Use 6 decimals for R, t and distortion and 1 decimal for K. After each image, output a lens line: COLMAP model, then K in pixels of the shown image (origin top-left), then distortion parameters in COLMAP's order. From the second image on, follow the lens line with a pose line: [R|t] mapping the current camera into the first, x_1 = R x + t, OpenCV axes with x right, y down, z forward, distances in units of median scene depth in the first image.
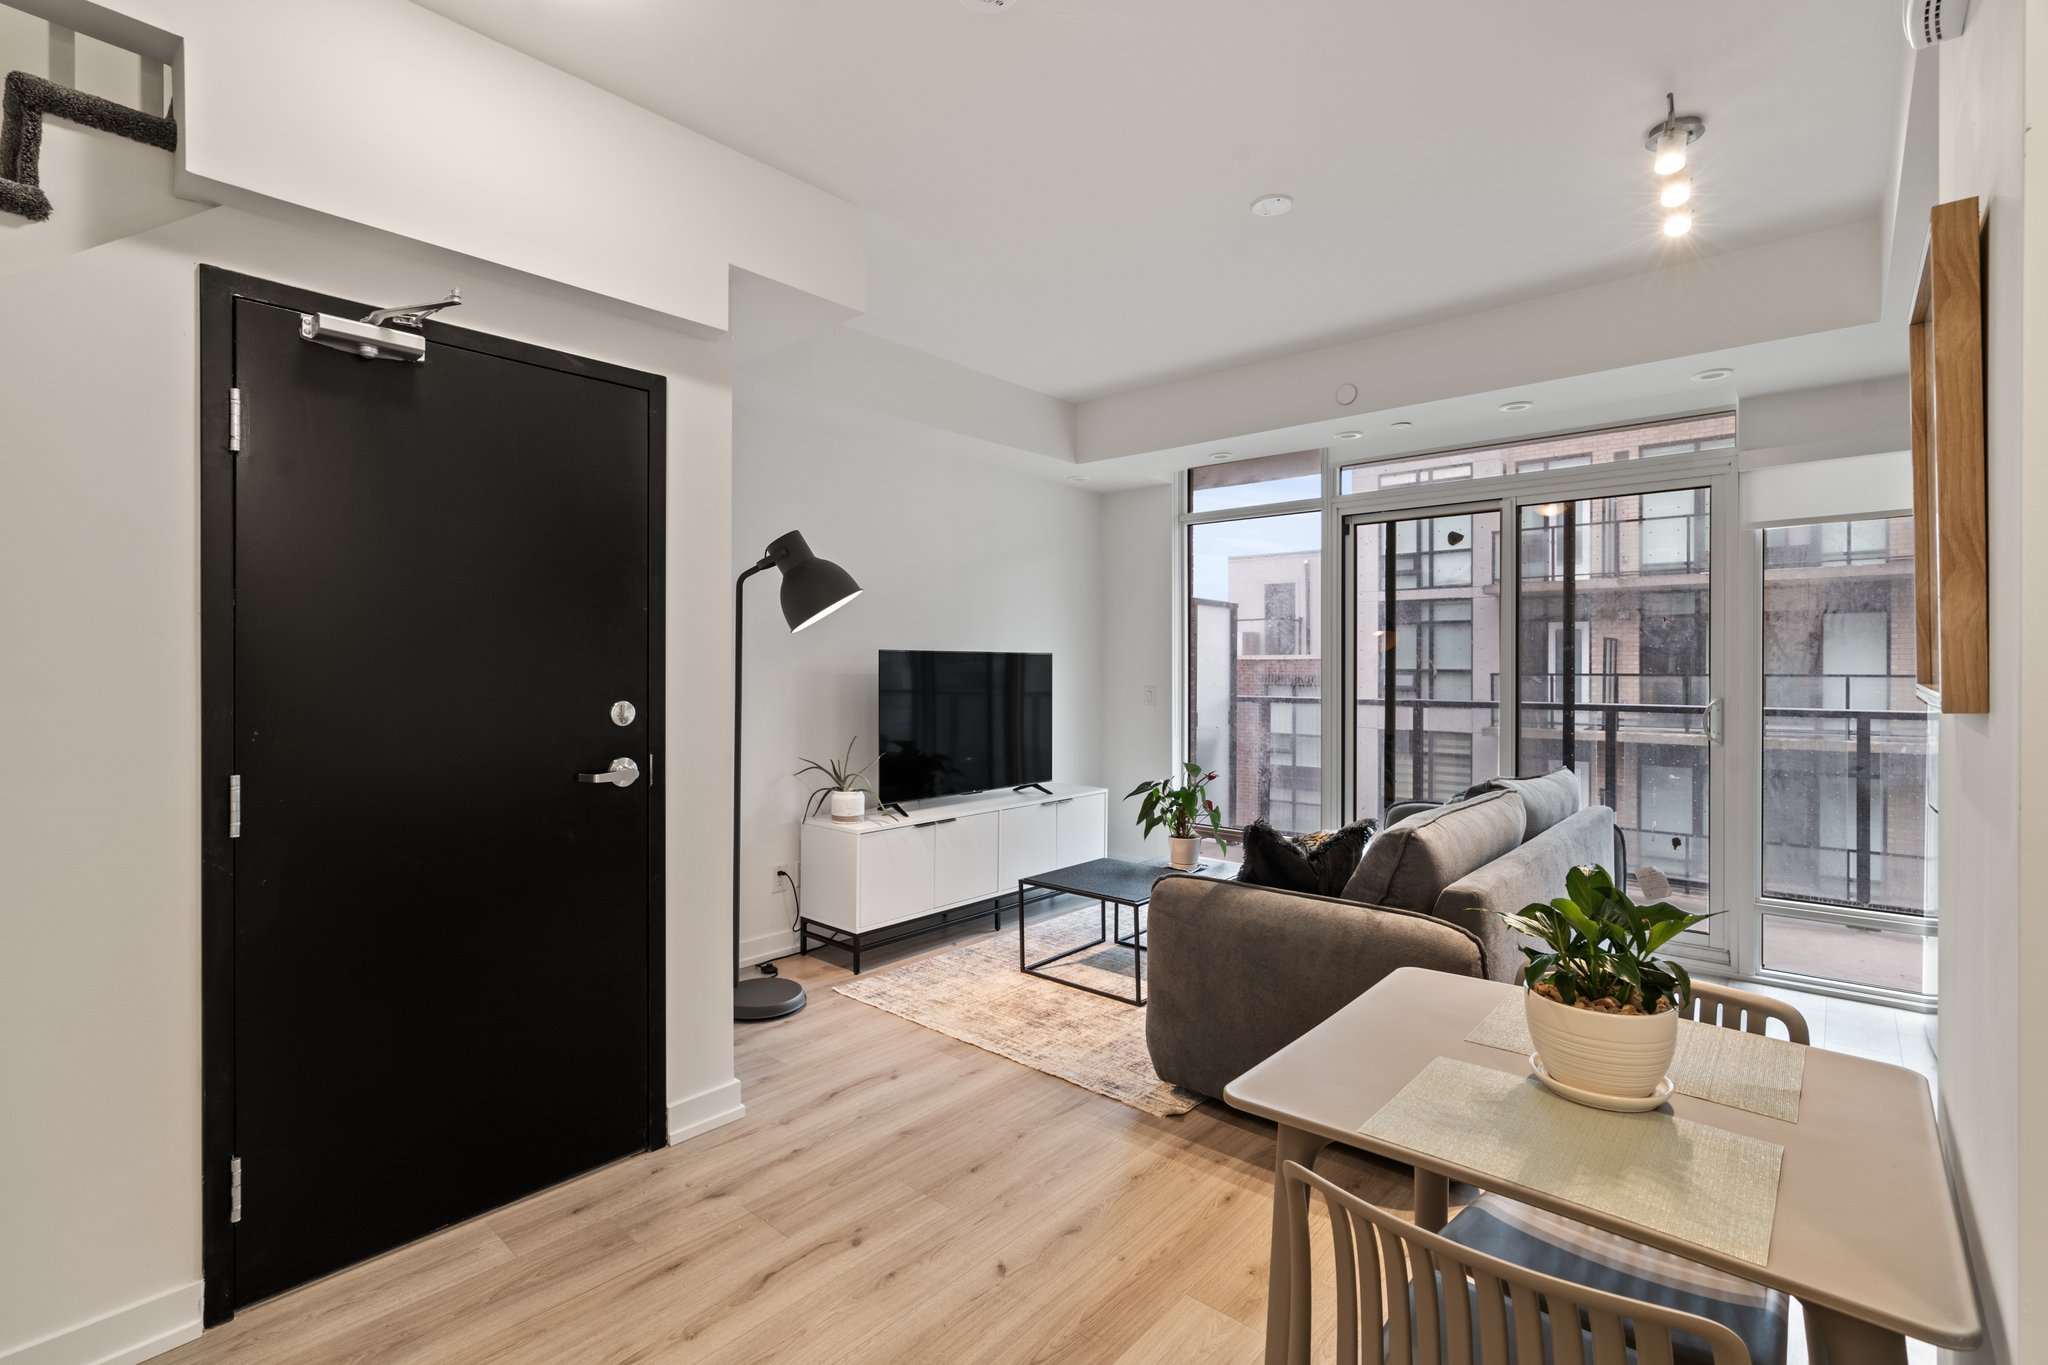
lens RADIAL K [[935.1, 0, 1009.8], [0, 935.1, 670.9], [0, 0, 1]] dist [-0.002667, 0.002454]
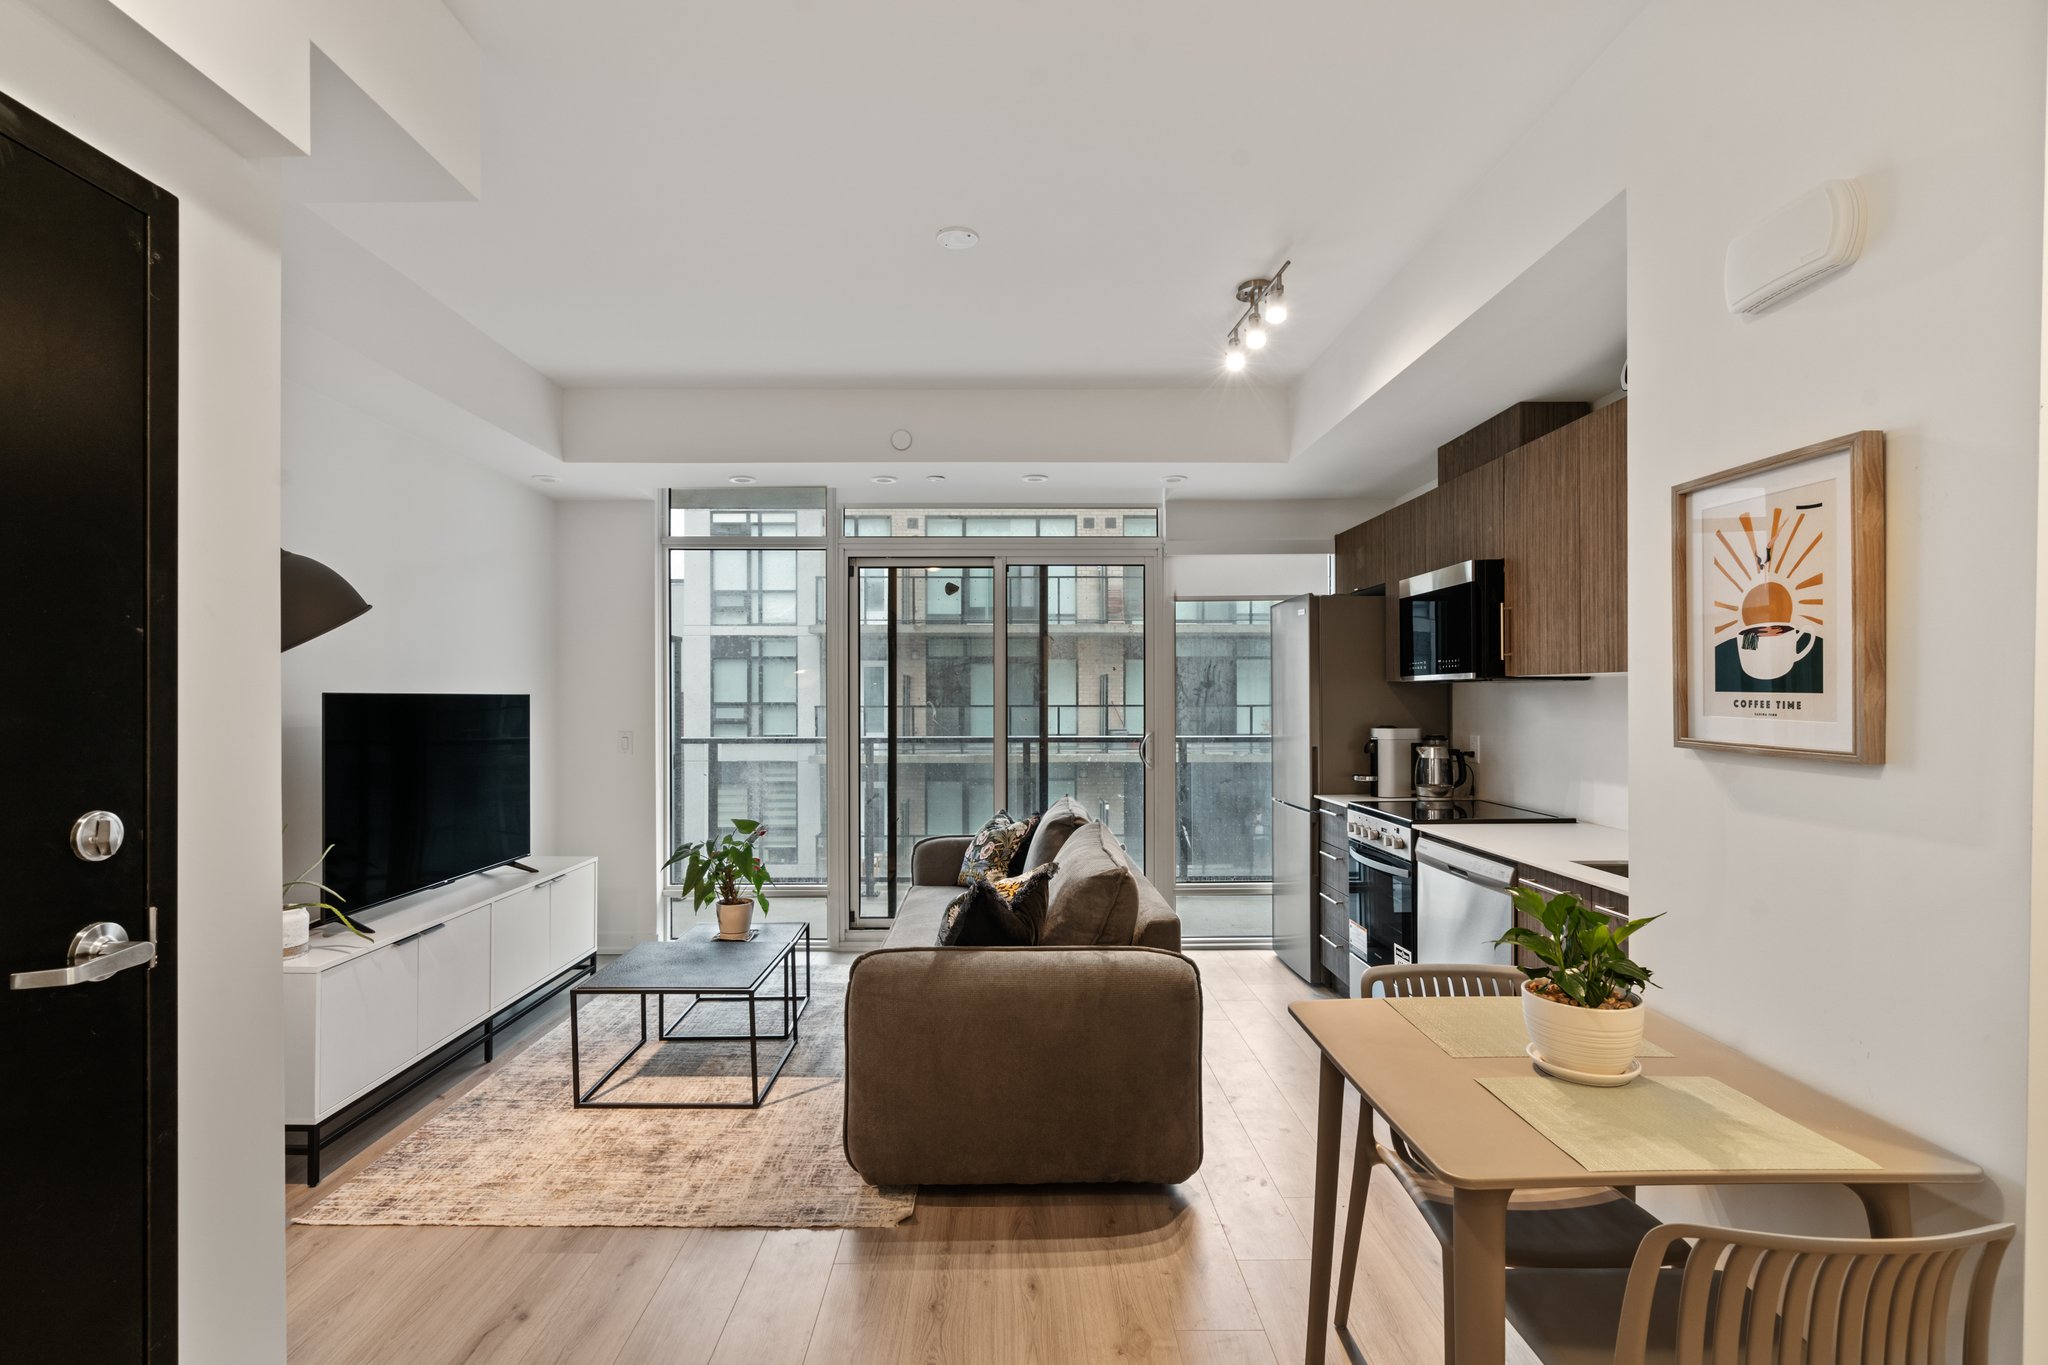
lens RADIAL K [[935.1, 0, 1009.6], [0, 935.1, 699.3], [0, 0, 1]] dist [-0.002667, 0.002454]
pose [[0.743888, -0.003328, 0.668296, -0.237529], [0.005274, 0.999986, -0.000891, -0.015289], [-0.668283, 0.004188, 0.743895, 0.180477]]
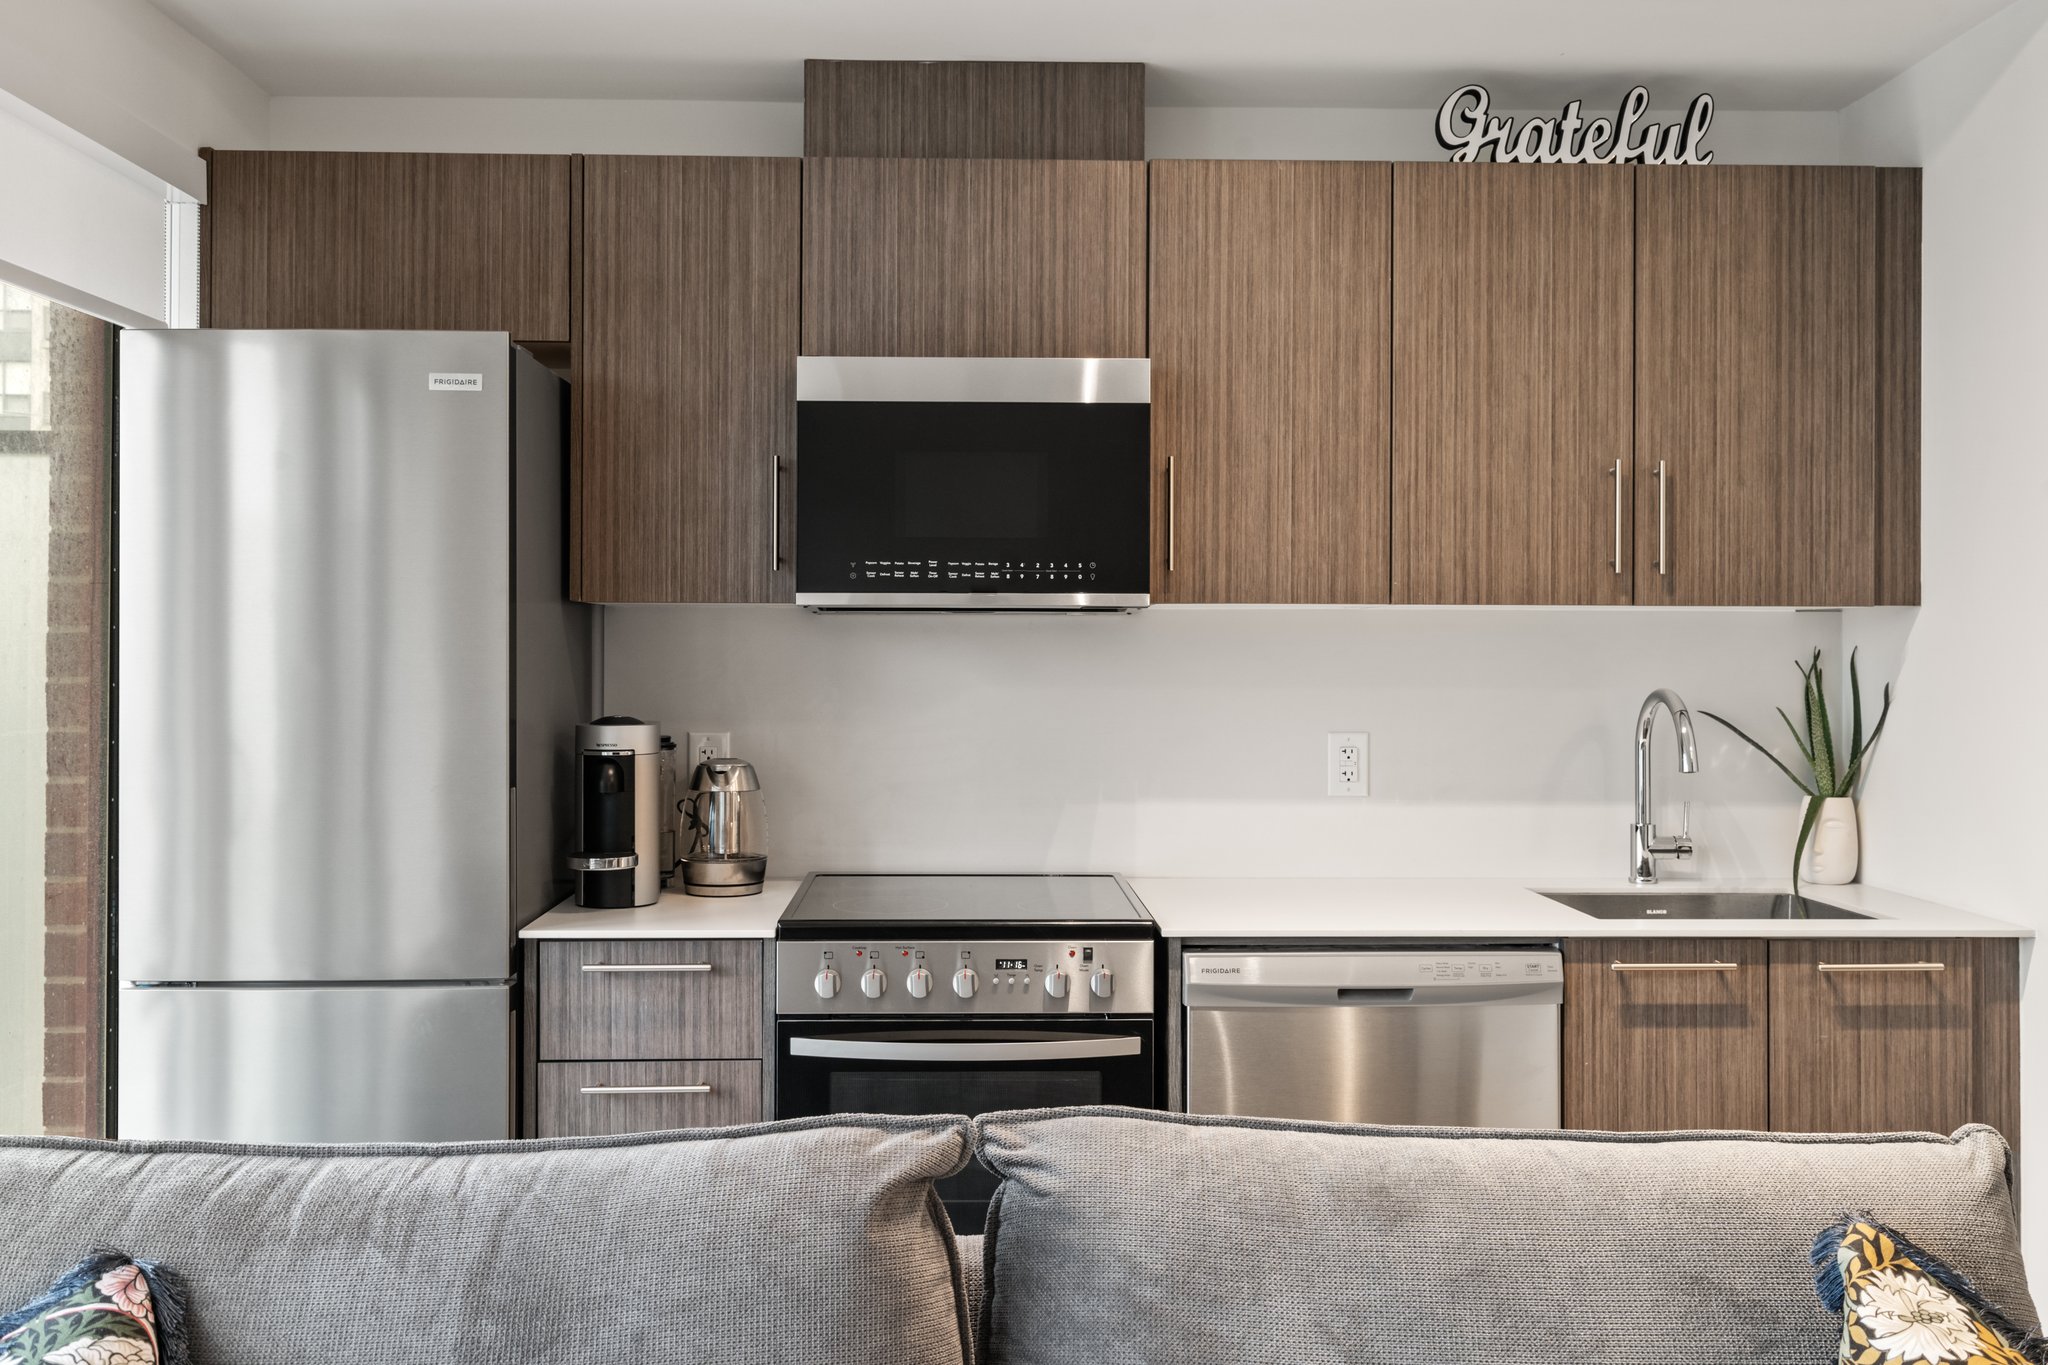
lens RADIAL K [[1800.8, 0, 1016.2], [0, 1800.8, 641.3], [0, 0, 1]] dist [0.009344, -0.019601]
pose [[-0.677272, 0.003980, 0.735722, 0.101617], [0.000216, 0.999986, -0.005211, -0.012997], [-0.735733, -0.003370, -0.677264, 1.095830]]
